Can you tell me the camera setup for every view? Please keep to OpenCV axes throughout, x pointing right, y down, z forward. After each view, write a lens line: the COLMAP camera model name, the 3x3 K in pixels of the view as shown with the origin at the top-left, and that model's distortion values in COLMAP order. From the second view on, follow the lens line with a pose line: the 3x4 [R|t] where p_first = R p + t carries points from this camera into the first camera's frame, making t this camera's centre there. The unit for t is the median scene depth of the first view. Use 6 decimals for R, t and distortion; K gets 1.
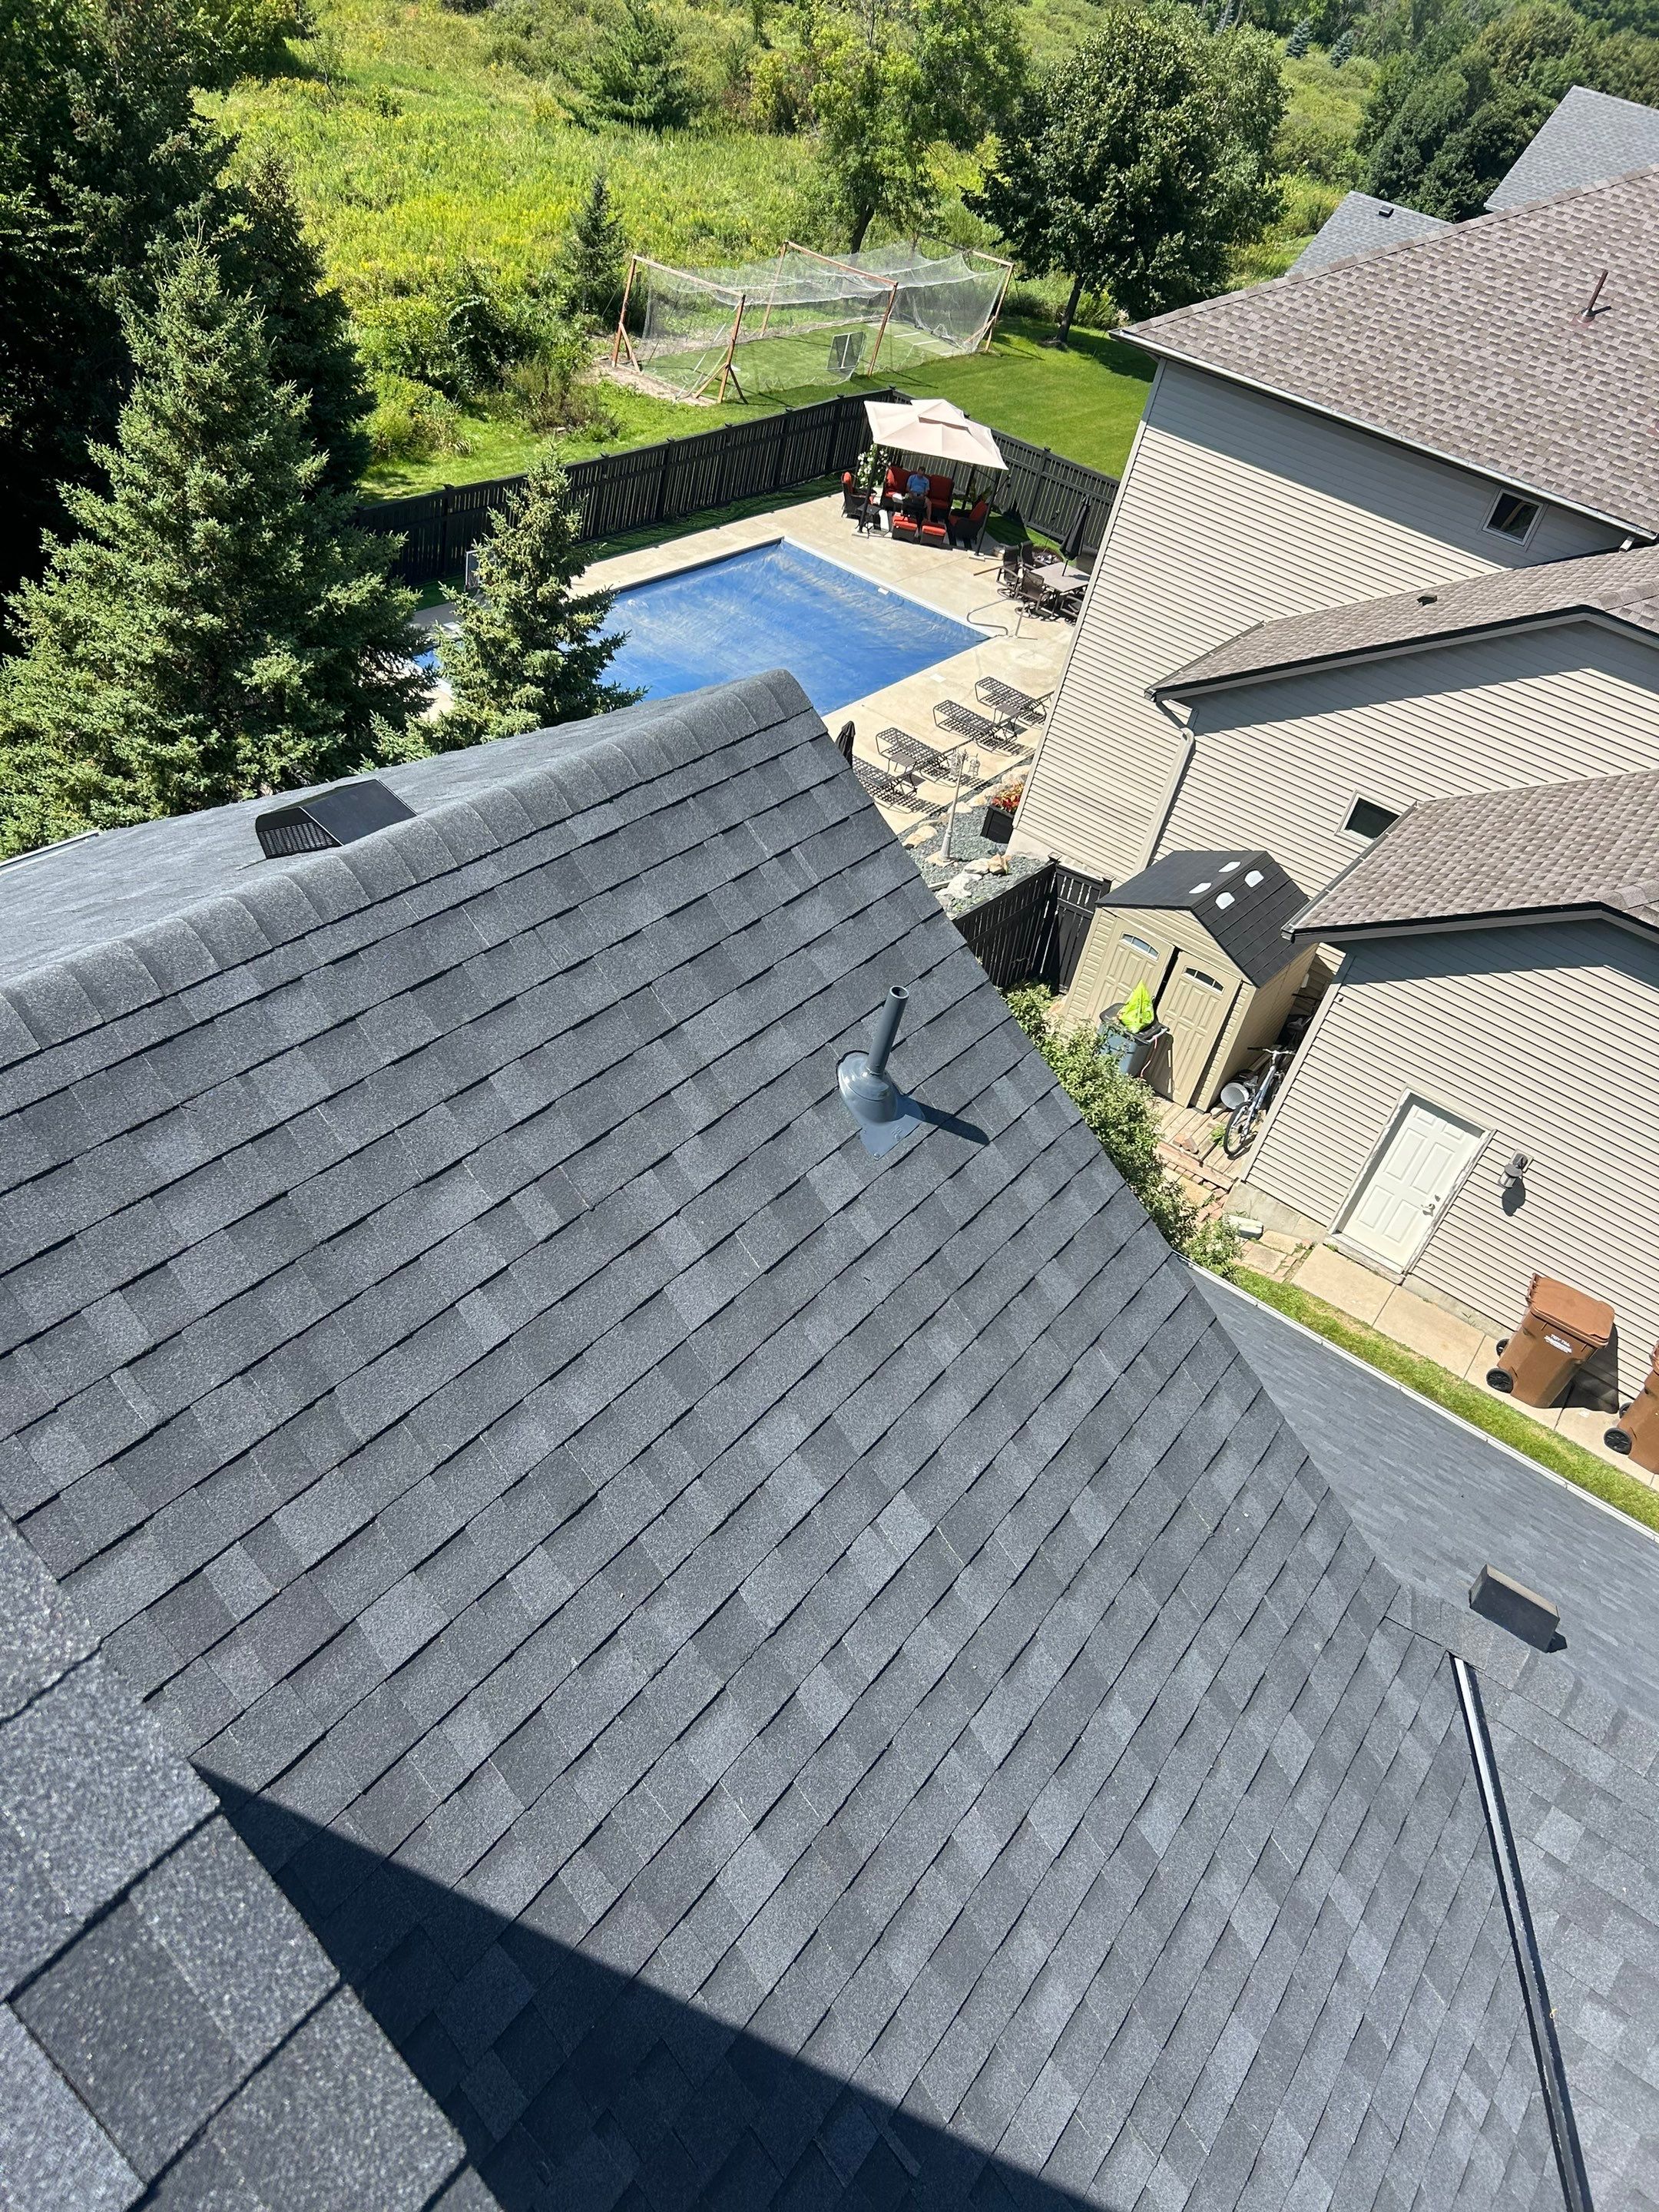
lens RADIAL K [[1695.2, 0, 829.5], [0, 1695.2, 1106.0], [0, 0, 1]] dist [0.074627, -0.104980]
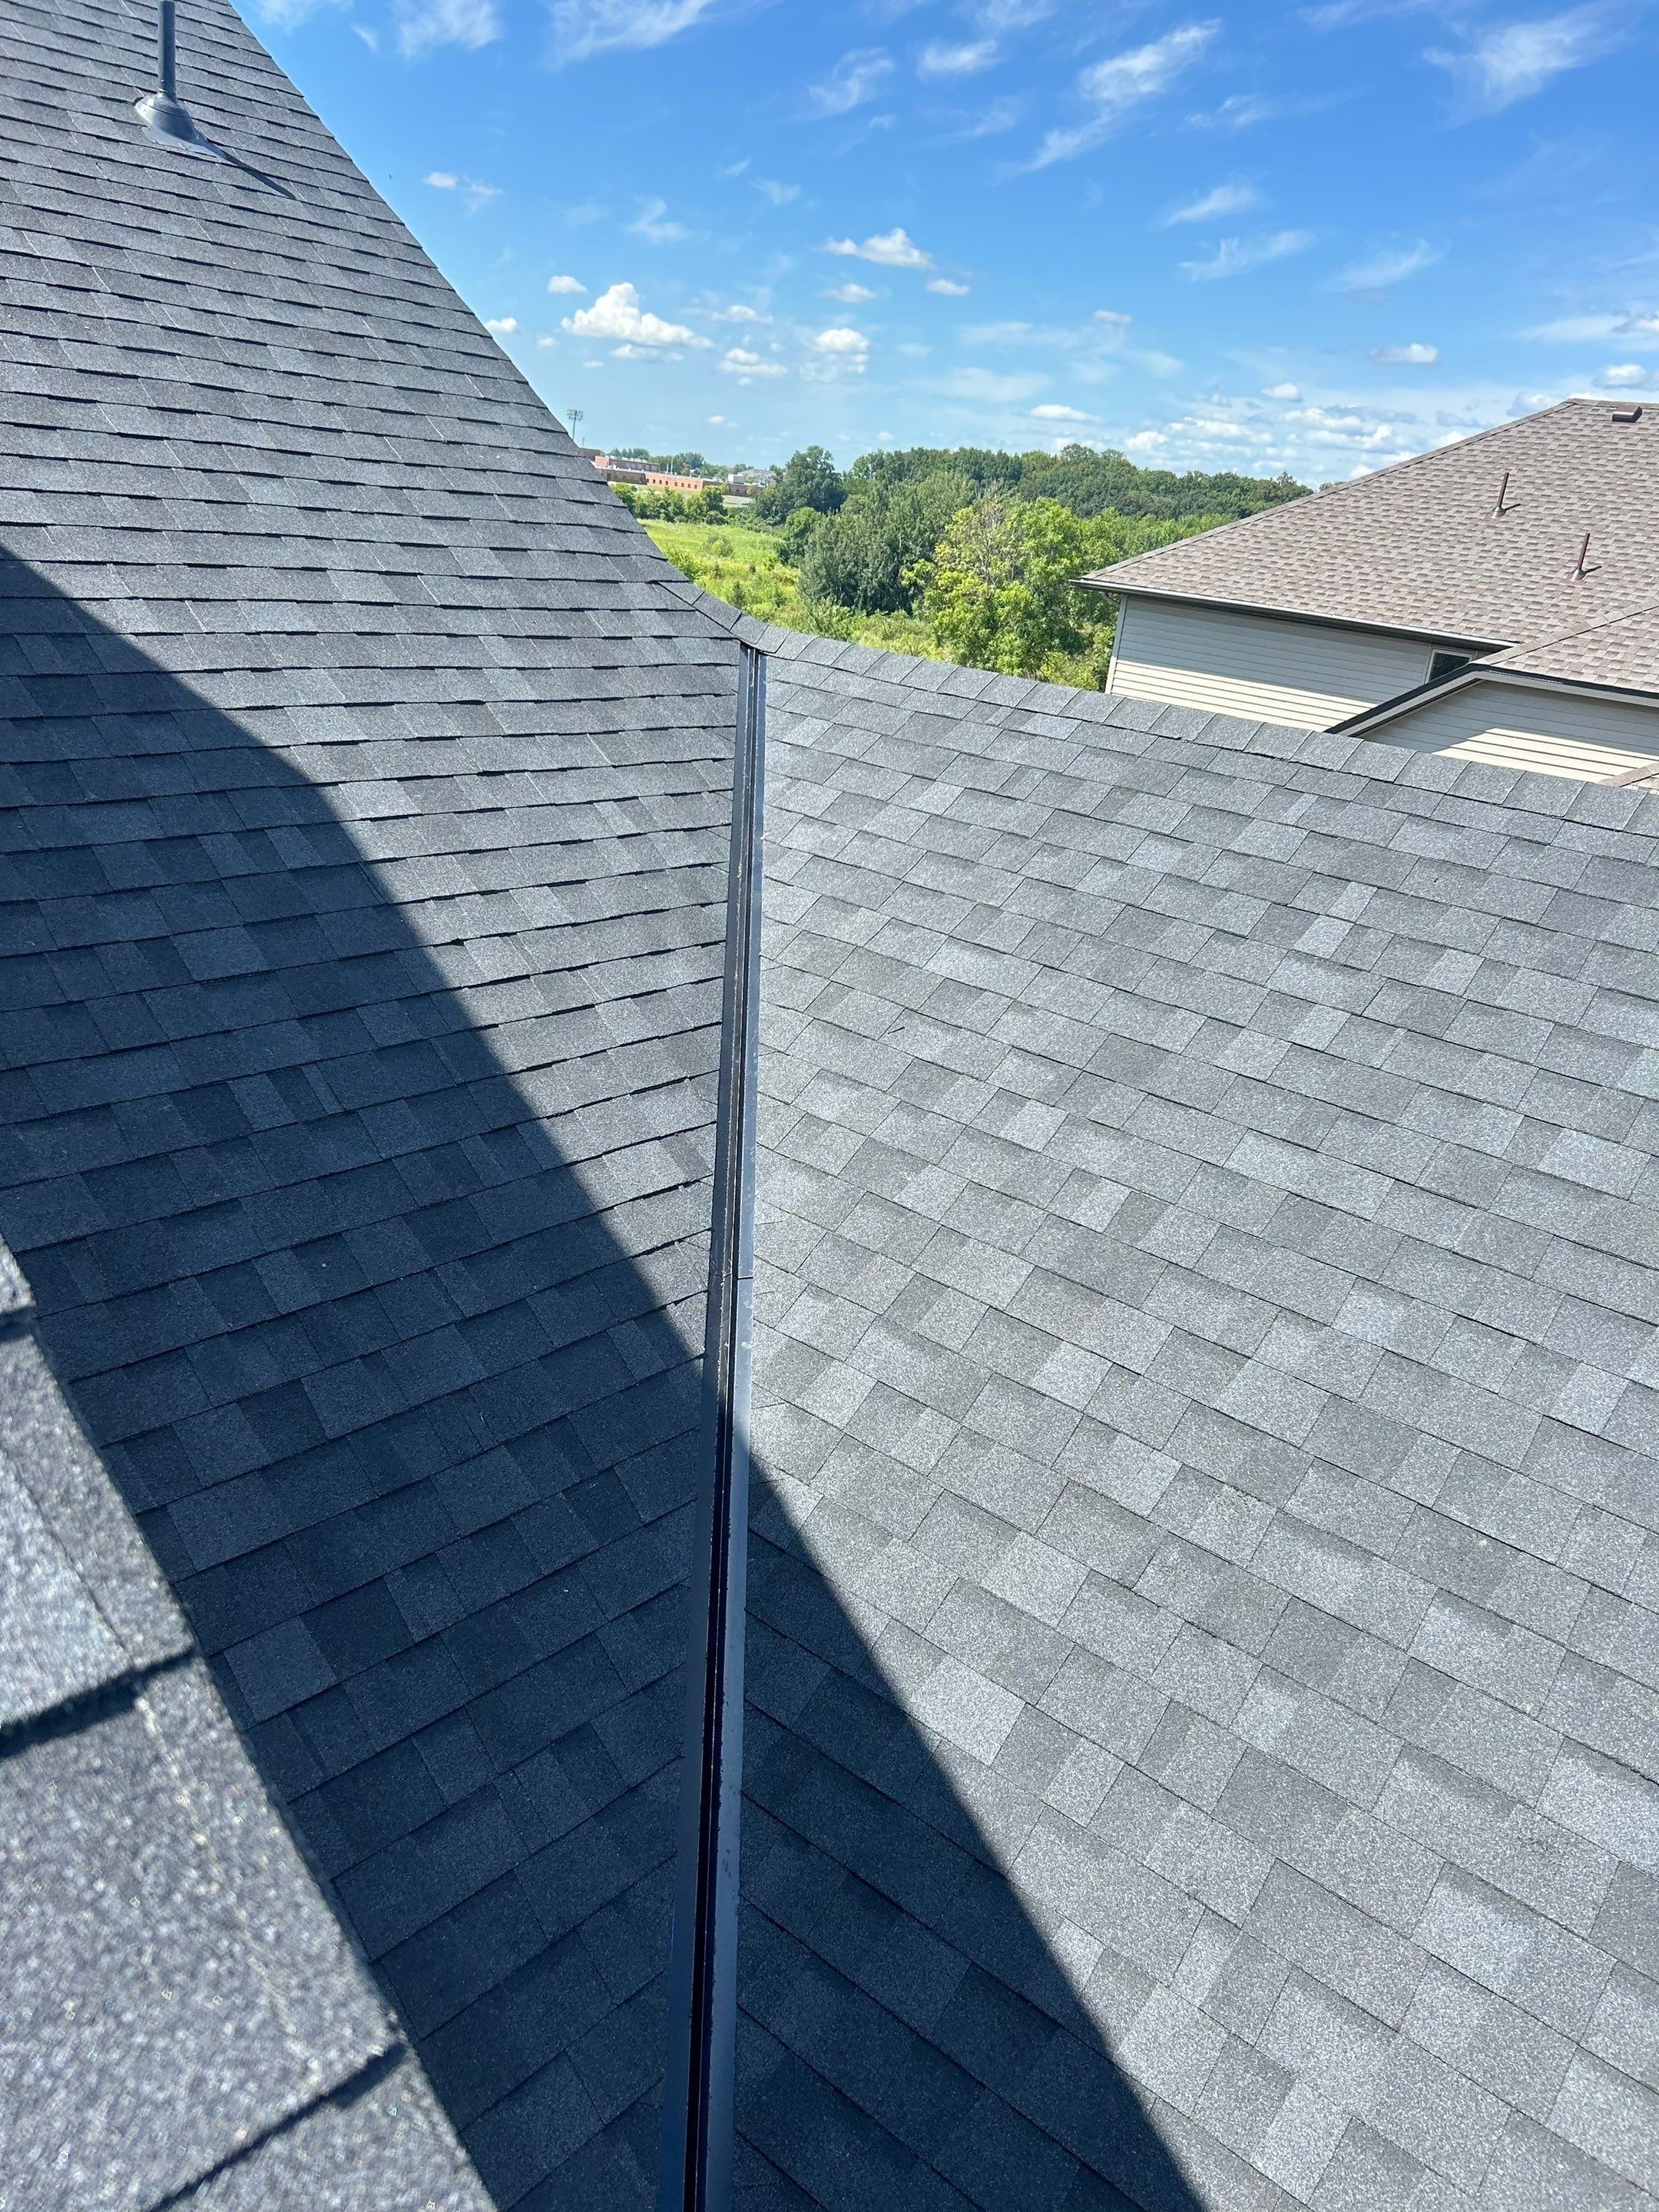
lens RADIAL K [[1695.2, 0, 829.5], [0, 1695.2, 1106.0], [0, 0, 1]] dist [0.074627, -0.104980]
pose [[0.988114, -0.060793, -0.141189, 0.144263], [0.010635, 0.943310, -0.331741, 0.260065], [0.153353, 0.326297, 0.932745, 0.023189]]
